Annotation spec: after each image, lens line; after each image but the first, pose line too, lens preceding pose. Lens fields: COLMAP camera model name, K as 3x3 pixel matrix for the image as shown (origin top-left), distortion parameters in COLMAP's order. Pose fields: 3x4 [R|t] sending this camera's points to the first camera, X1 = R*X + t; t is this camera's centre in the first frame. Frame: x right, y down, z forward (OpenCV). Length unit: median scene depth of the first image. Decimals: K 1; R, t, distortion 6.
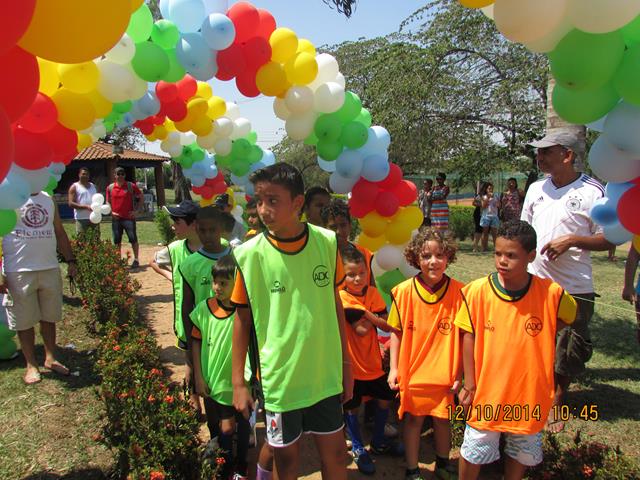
lens RADIAL K [[466.5, 0, 320.0], [0, 466.5, 240.0], [0, 0, 1]] dist [0.000353, -0.003409]
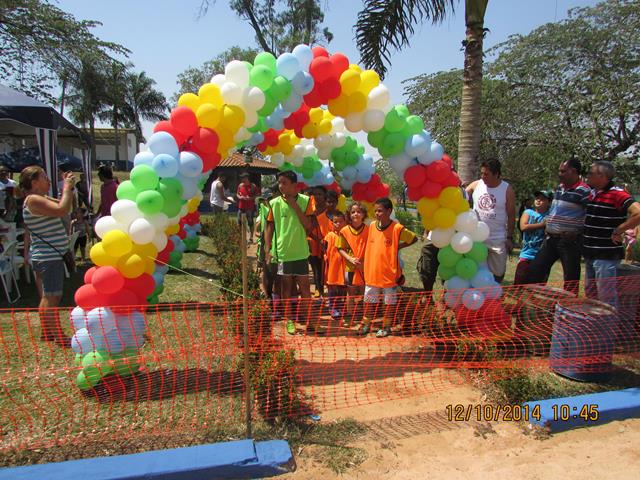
lens RADIAL K [[466.5, 0, 320.0], [0, 466.5, 240.0], [0, 0, 1]] dist [0.000353, -0.003409]
pose [[0.965064, 0.067707, -0.253116, 0.476387], [-0.073339, 0.997224, -0.012872, 0.155203], [0.251542, 0.030986, 0.967350, -0.937407]]
